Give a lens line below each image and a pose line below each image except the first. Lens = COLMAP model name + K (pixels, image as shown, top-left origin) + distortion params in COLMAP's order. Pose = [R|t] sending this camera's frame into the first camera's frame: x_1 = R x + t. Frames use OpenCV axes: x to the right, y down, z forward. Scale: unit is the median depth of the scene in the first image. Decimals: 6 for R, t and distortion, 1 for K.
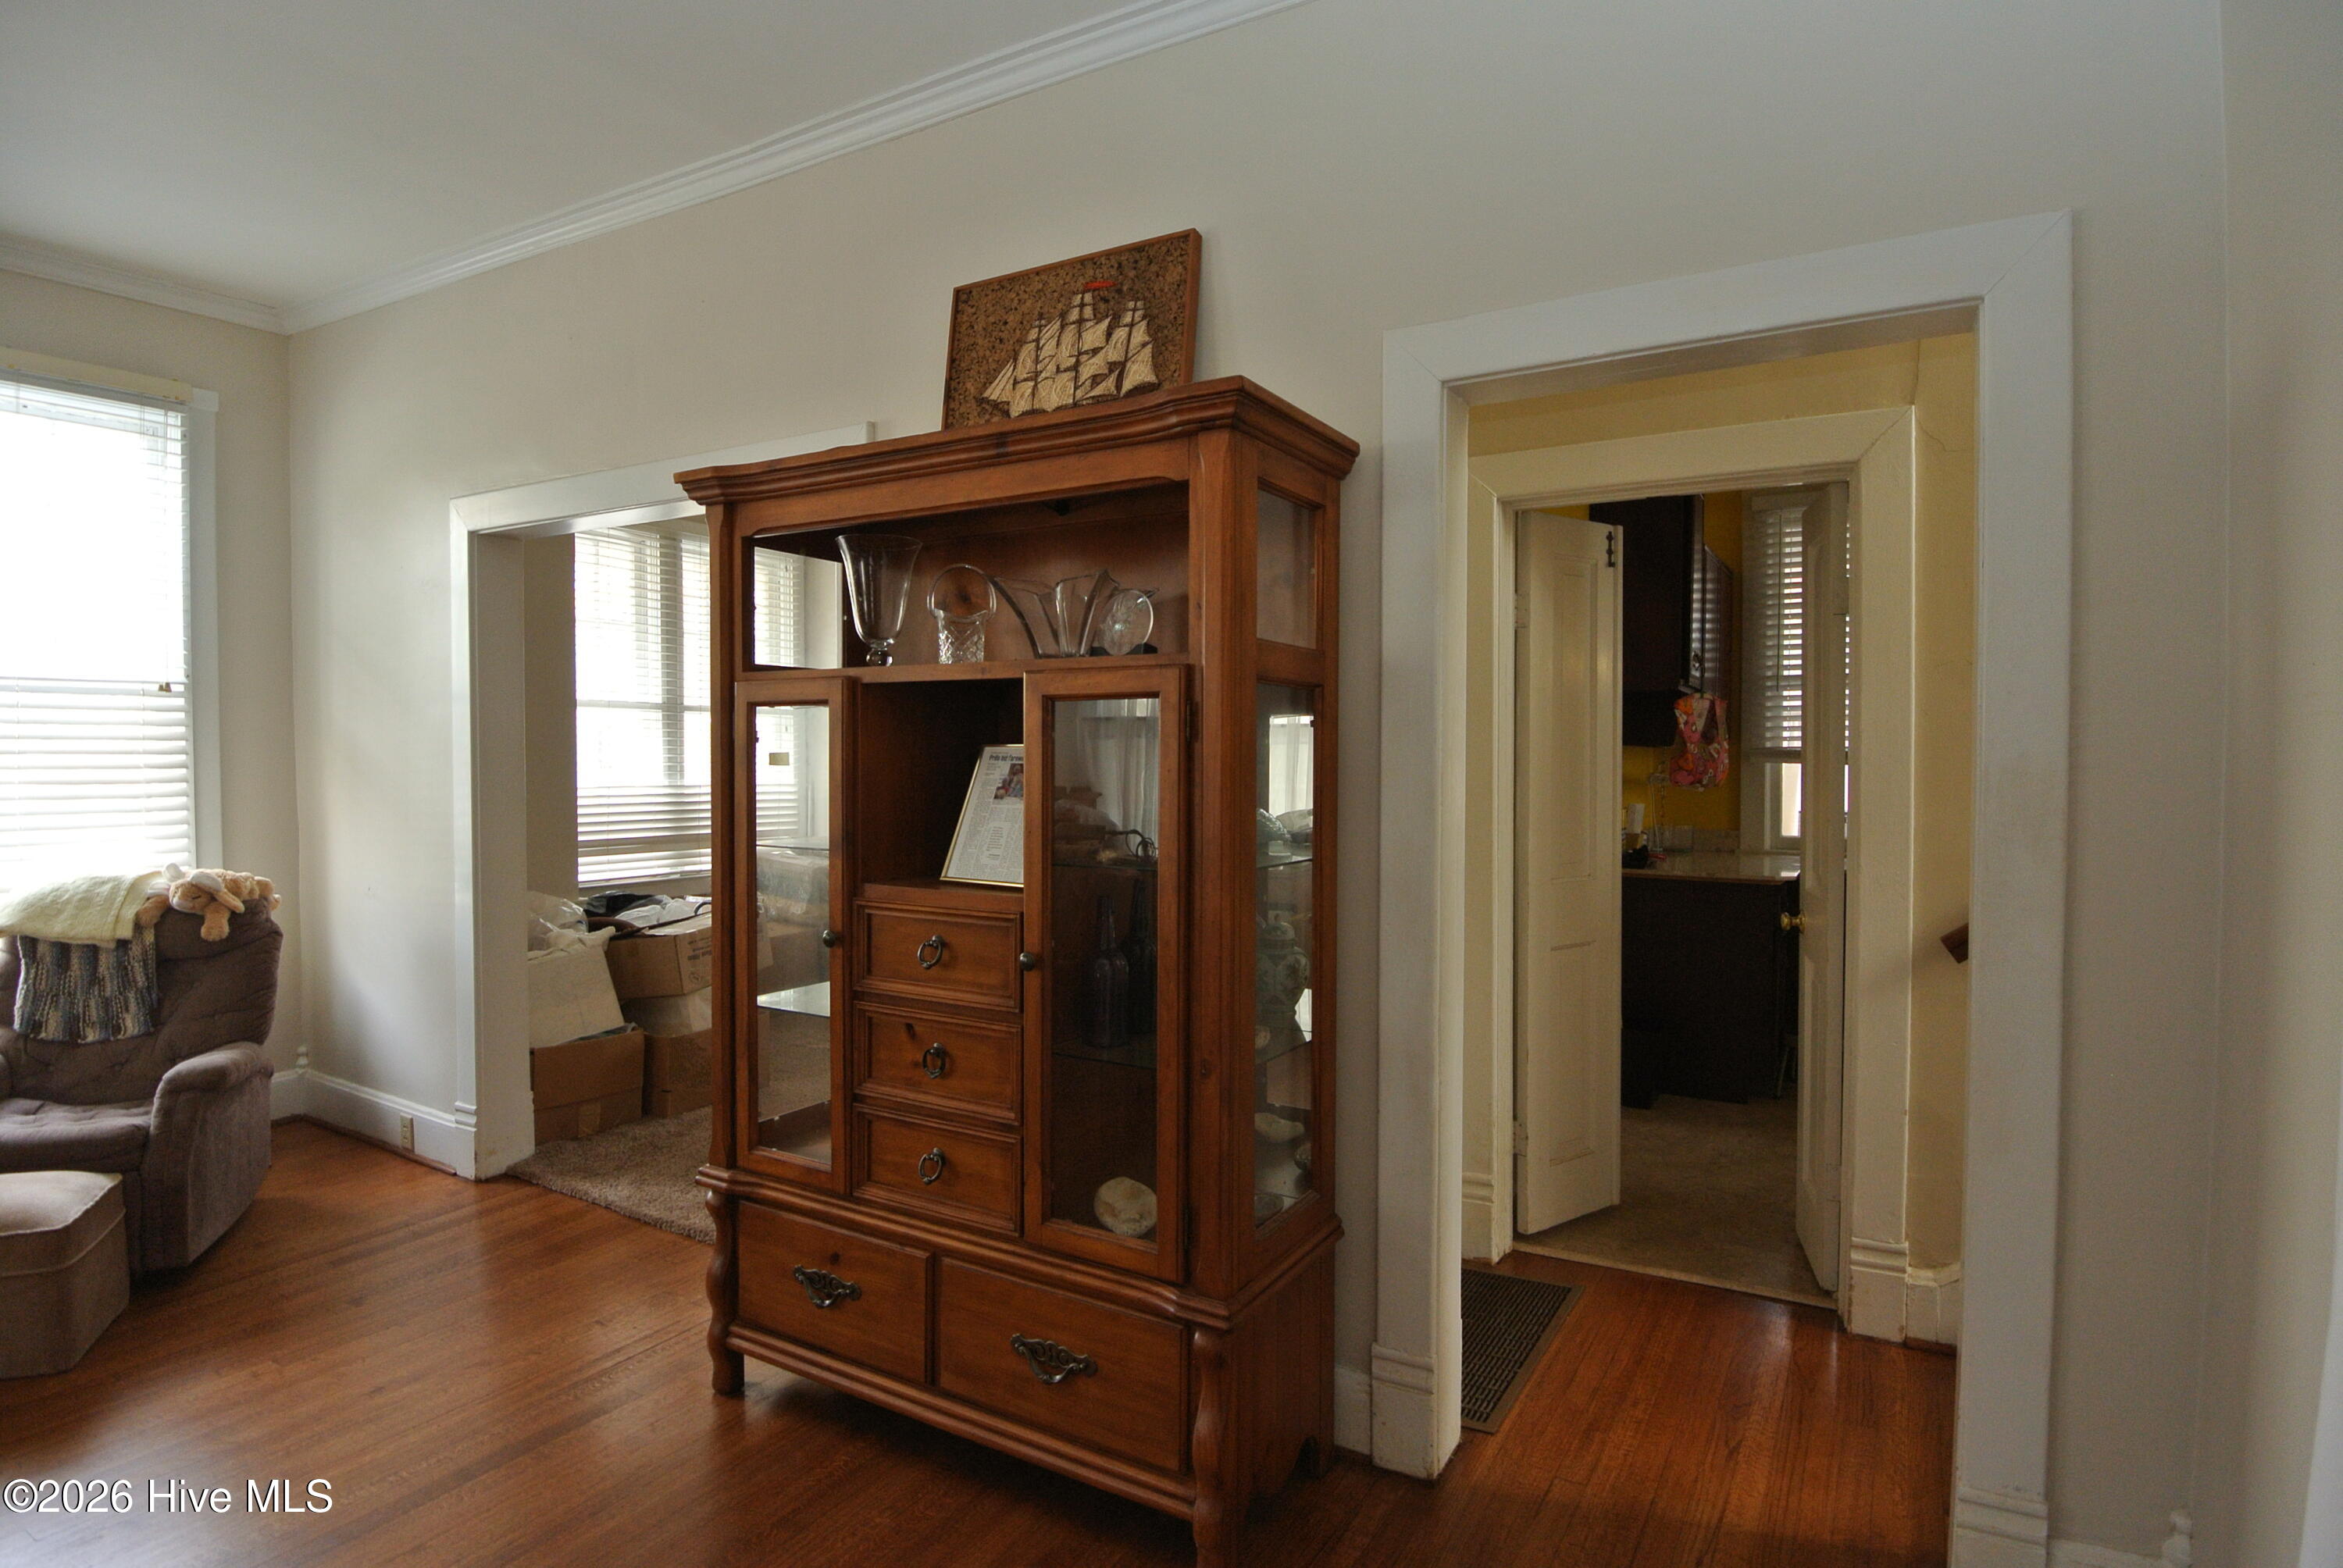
lens RADIAL K [[1223.2, 0, 1169.1], [0, 1223.2, 779.0], [0, 0, 1]] dist [-0.000546, -0.028402]
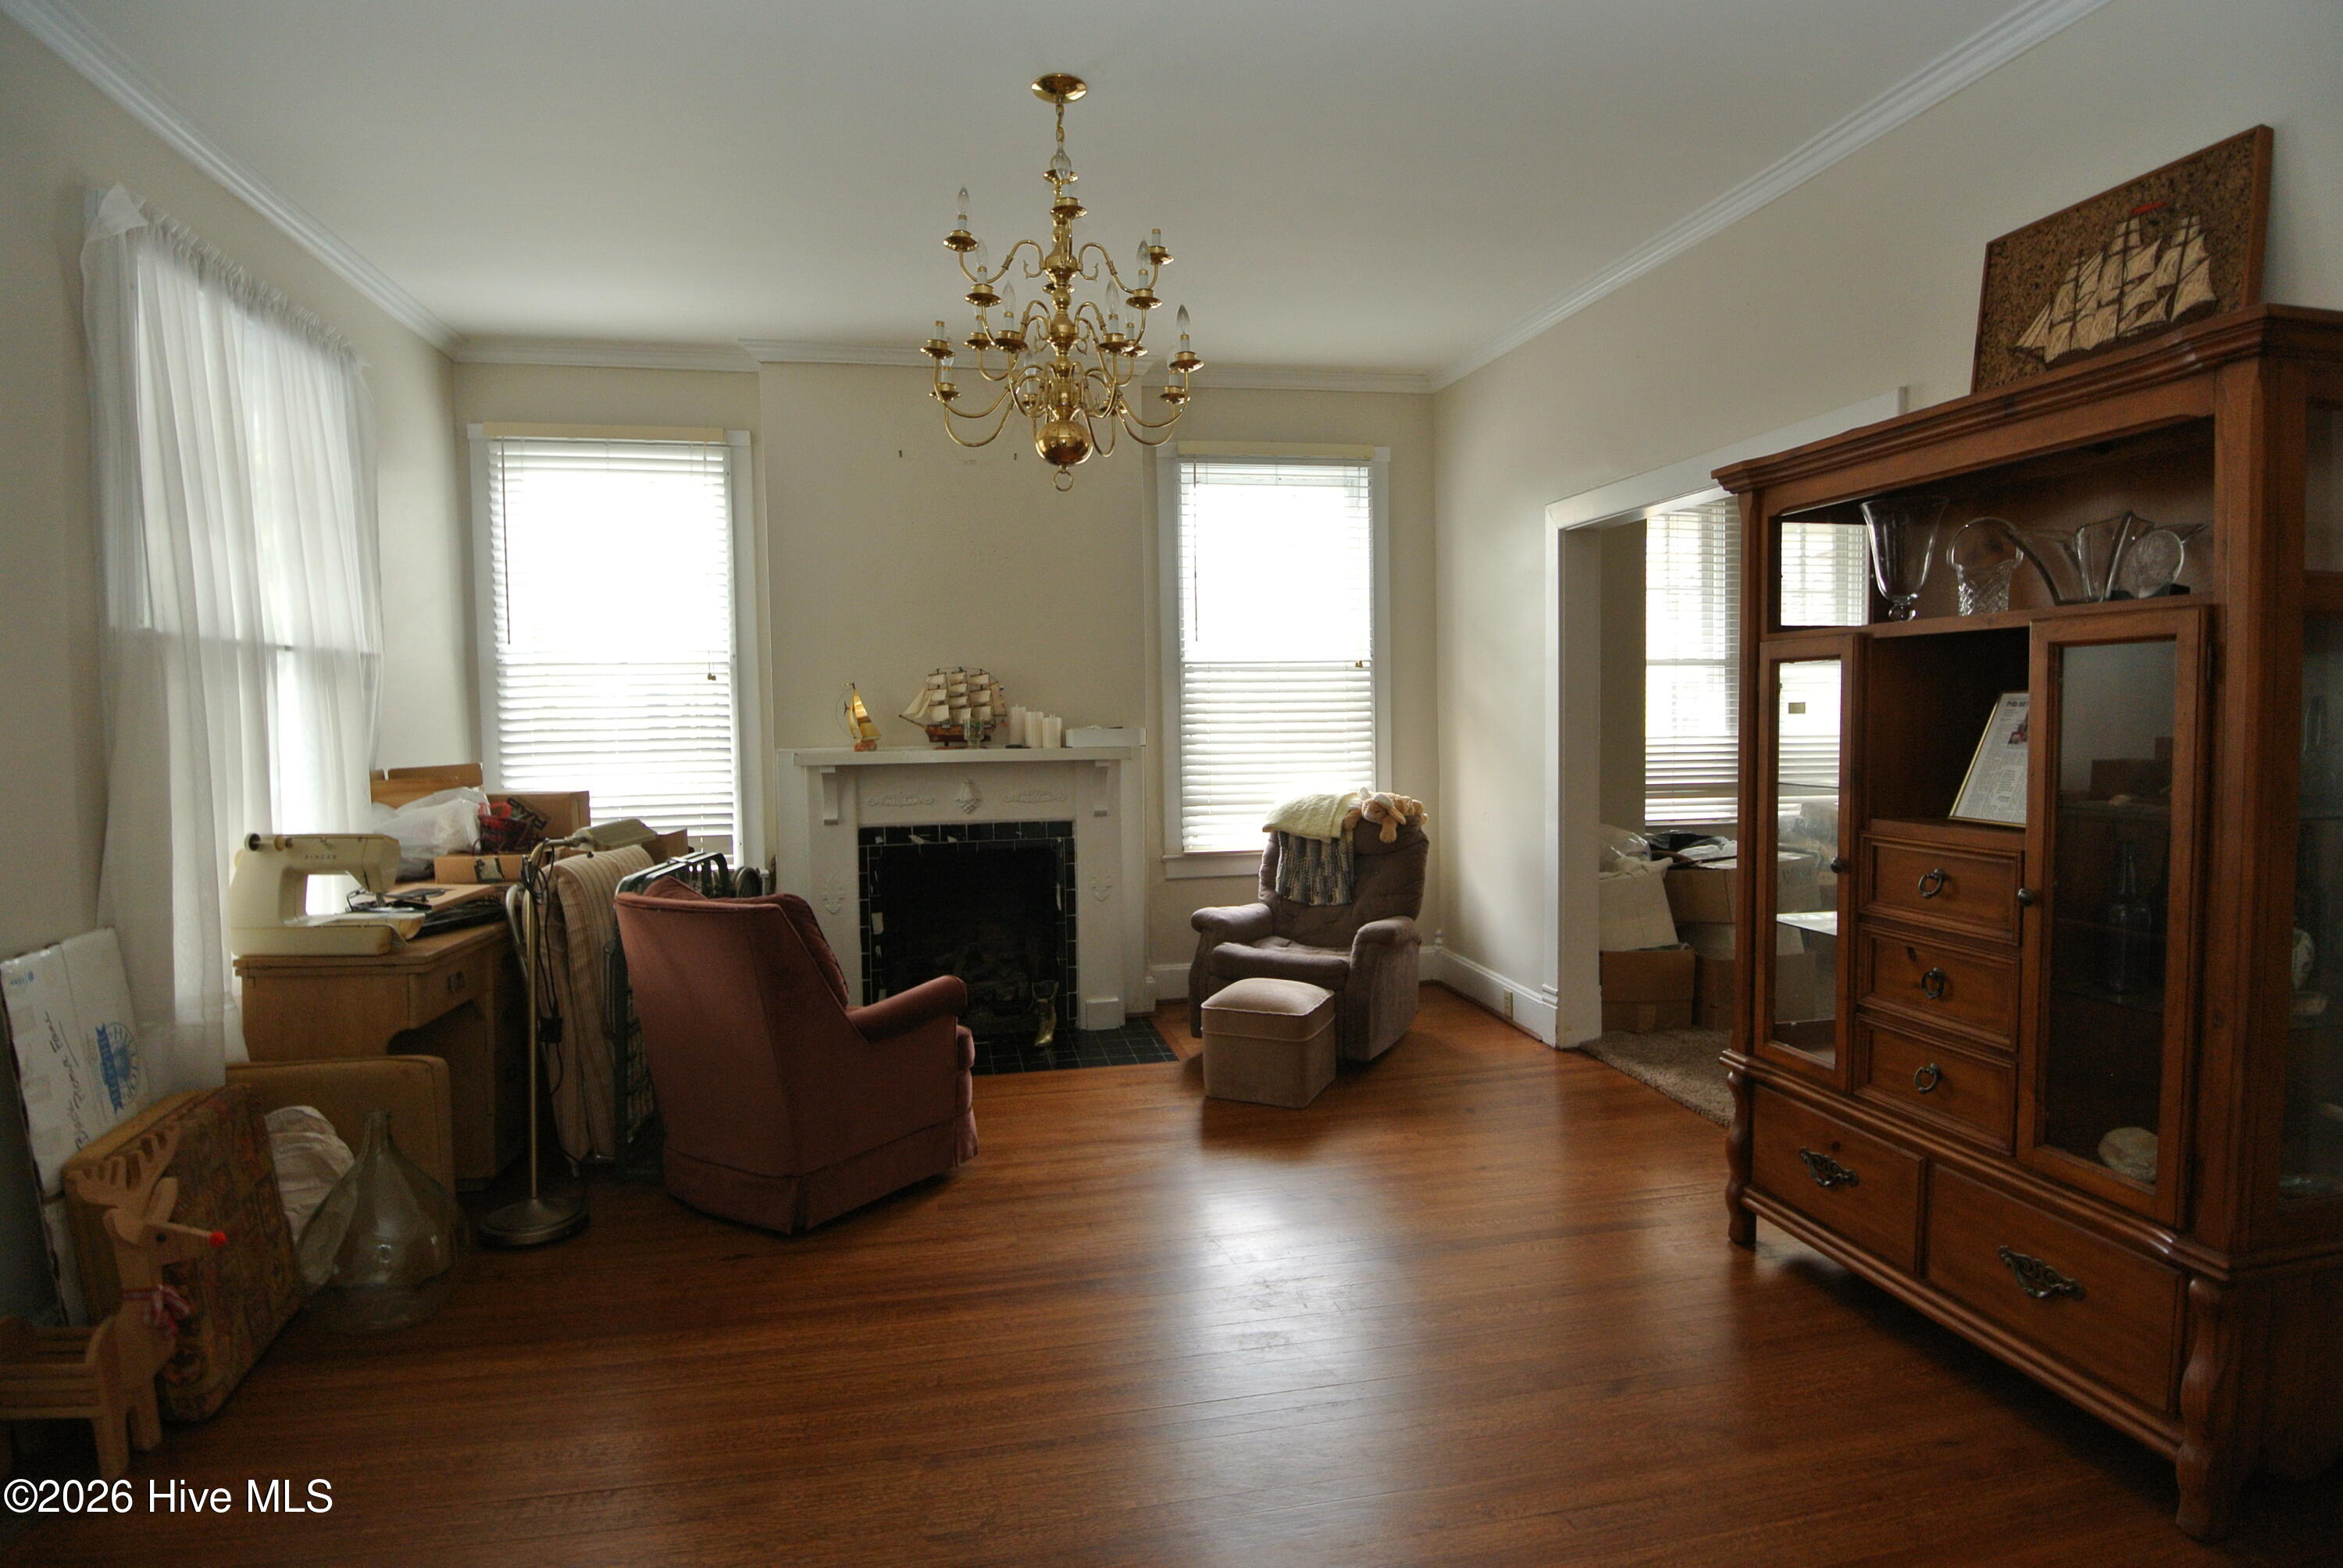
lens RADIAL K [[1223.2, 0, 1169.1], [0, 1223.2, 779.0], [0, 0, 1]] dist [-0.000546, -0.028402]
pose [[0.670798, 0.028660, -0.741086, 0.126479], [-0.001373, 0.999299, 0.037404, 0.007699], [0.741639, -0.024073, 0.670367, -0.192069]]
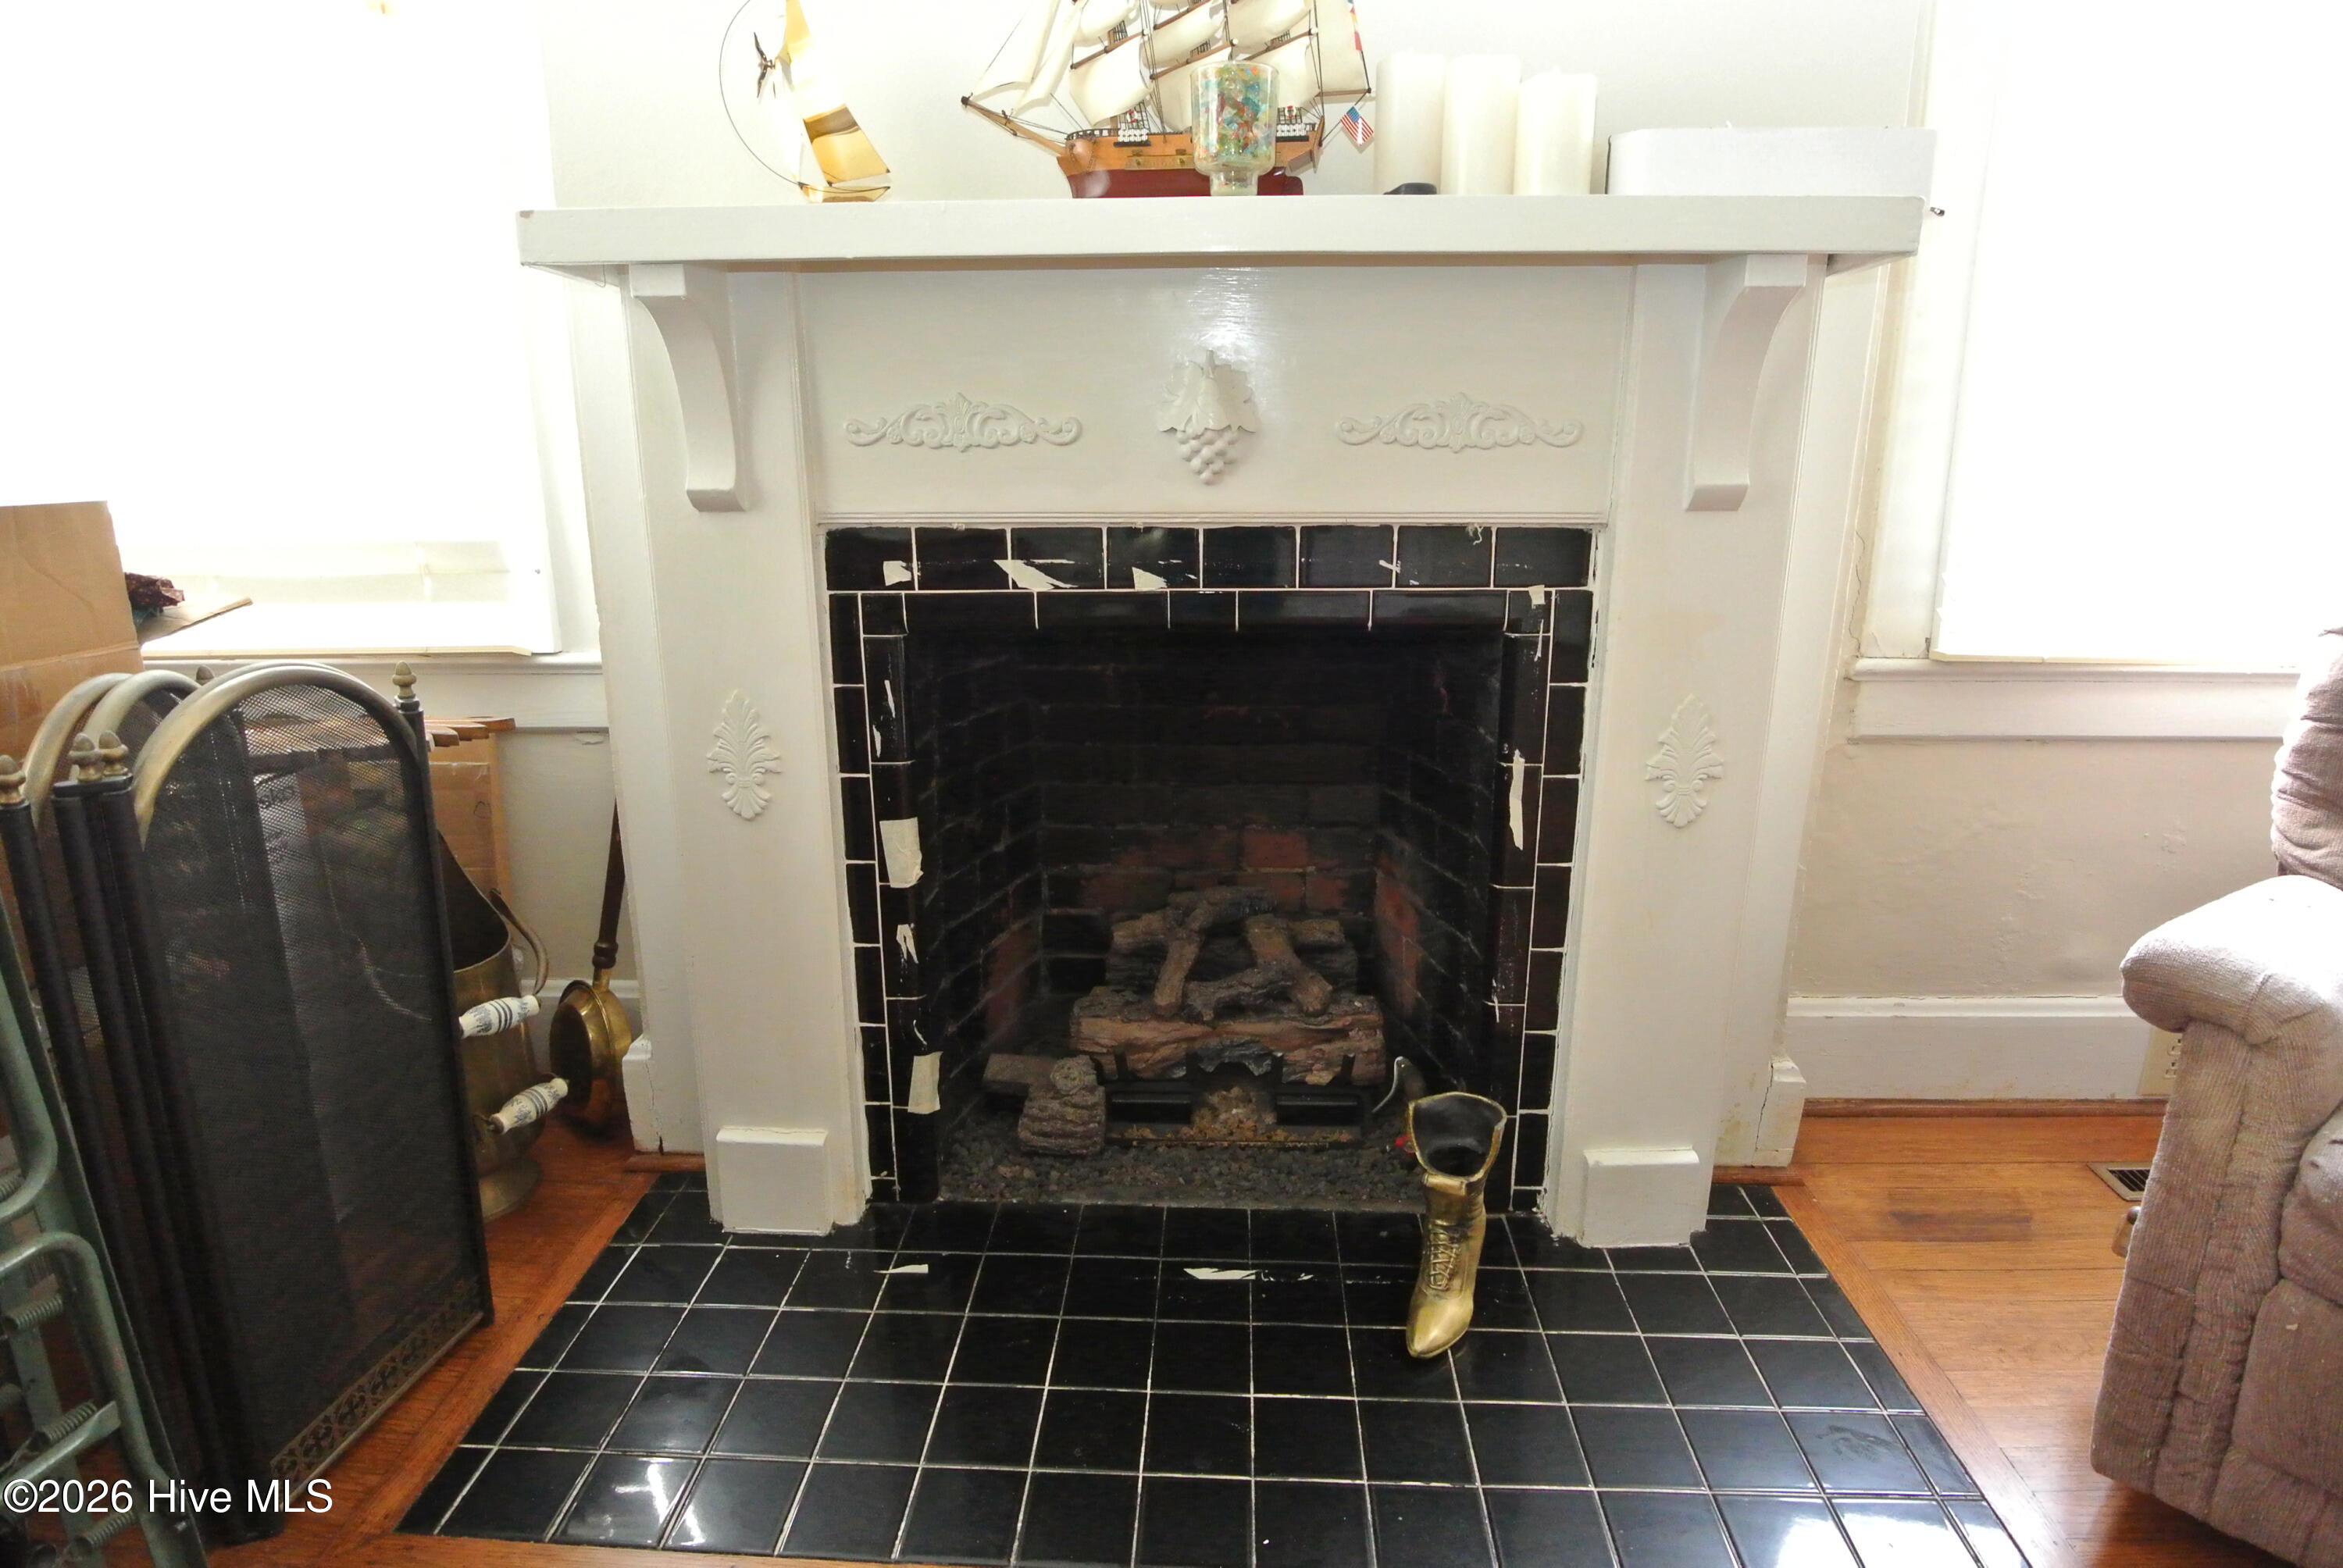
lens RADIAL K [[1262.2, 0, 1171.5], [0, 1262.2, 784.0], [0, 0, 1]] dist [-0.020891, -0.000004]
pose [[0.470300, 0.207484, -0.857769, -0.996596], [-0.015753, 0.973788, 0.226910, 0.133463], [0.882366, -0.093204, 0.461241, 0.566960]]
